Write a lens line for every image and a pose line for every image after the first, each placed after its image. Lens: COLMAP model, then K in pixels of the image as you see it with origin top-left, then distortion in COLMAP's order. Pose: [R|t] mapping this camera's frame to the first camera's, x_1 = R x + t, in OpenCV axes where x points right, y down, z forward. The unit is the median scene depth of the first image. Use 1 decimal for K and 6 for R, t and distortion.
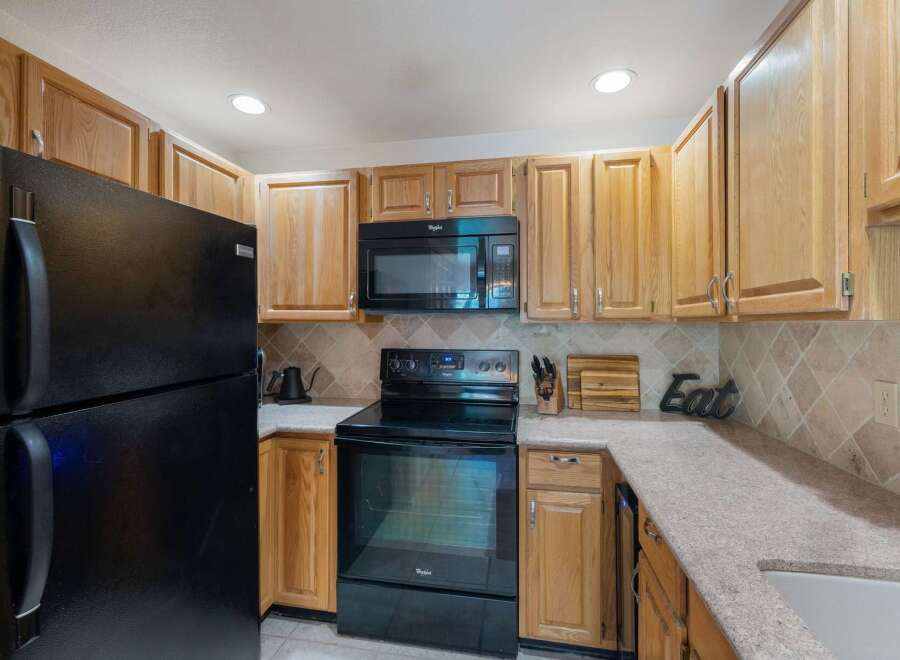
lens RADIAL K [[417.3, 0, 452.9], [0, 417.3, 318.7], [0, 0, 1]] dist [-0.001343, 0.000003]
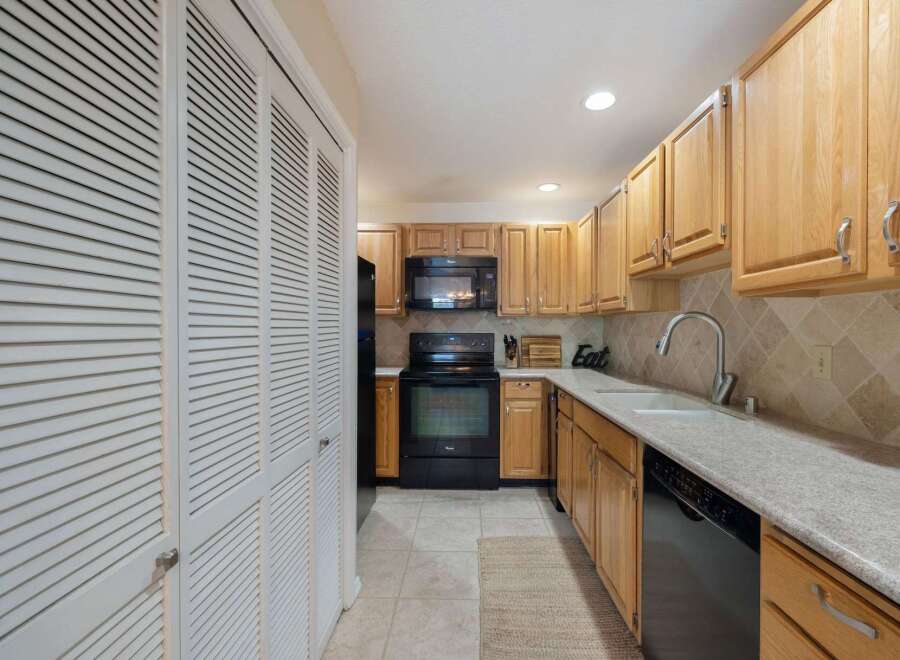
lens RADIAL K [[418.0, 0, 451.9], [0, 418.0, 333.5], [0, 0, 1]] dist [-0.000831, -0.000157]
pose [[0.989104, -0.001490, 0.147211, -0.296486], [-0.002298, 0.999671, 0.025562, 0.038620], [-0.147201, -0.025621, 0.988775, -0.743394]]
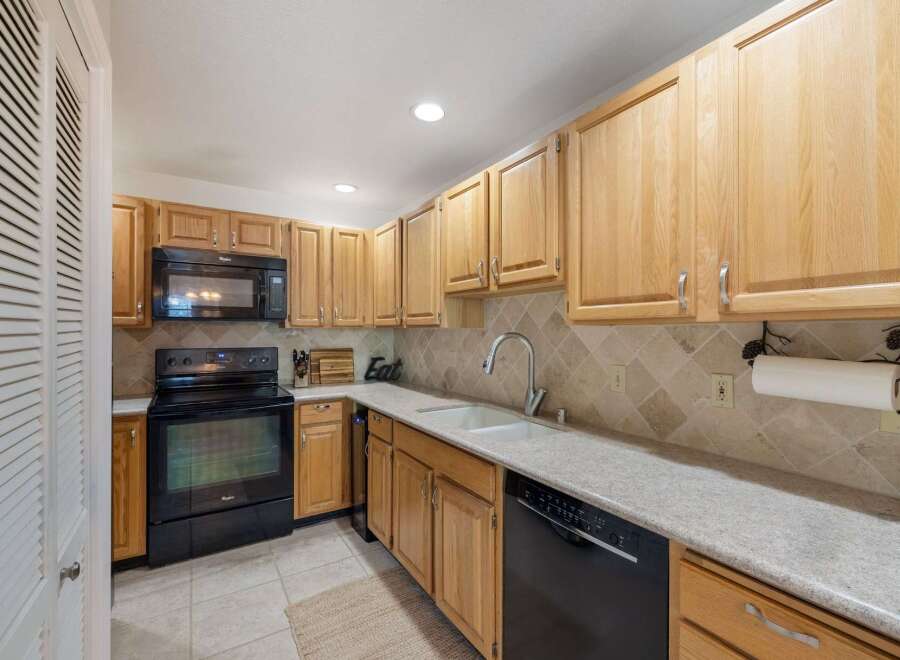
lens RADIAL K [[418.0, 0, 451.9], [0, 418.0, 333.5], [0, 0, 1]] dist [-0.000831, -0.000157]
pose [[0.736044, -0.004941, 0.676915, -0.424064], [-0.010595, 0.999767, 0.018818, -0.005411], [-0.676851, -0.021023, 0.735820, -0.529406]]
